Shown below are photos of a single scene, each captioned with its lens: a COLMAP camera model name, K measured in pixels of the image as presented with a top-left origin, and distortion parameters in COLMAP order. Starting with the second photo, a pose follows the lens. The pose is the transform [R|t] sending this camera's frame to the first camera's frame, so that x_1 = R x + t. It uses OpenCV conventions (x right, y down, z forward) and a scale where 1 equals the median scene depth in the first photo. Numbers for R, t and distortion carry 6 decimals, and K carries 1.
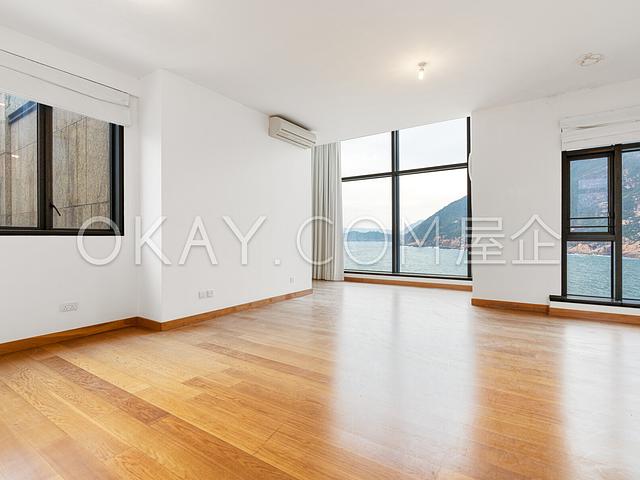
lens RADIAL K [[316.8, 0, 320.0], [0, 316.8, 240.0], [0, 0, 1]] dist [-0.002344, 0.000021]
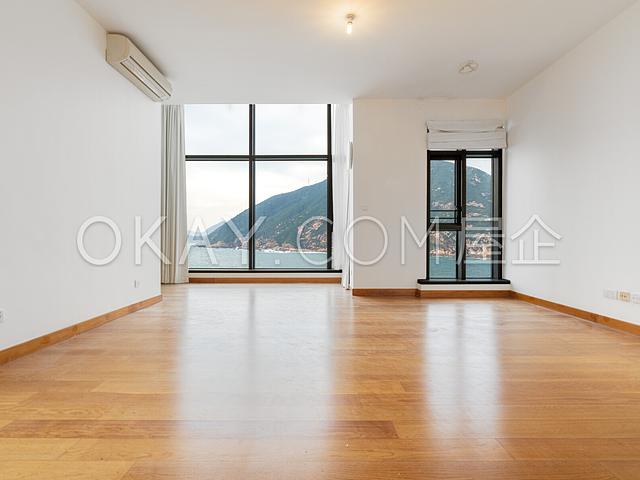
lens RADIAL K [[321.3, 0, 320.0], [0, 321.3, 240.0], [0, 0, 1]] dist [0.000572, 0.000850]
pose [[0.841883, -0.000496, 0.539660, -0.160603], [-0.000310, 0.999999, 0.001402, 0.034759], [-0.539660, -0.001348, 0.841882, 0.233598]]
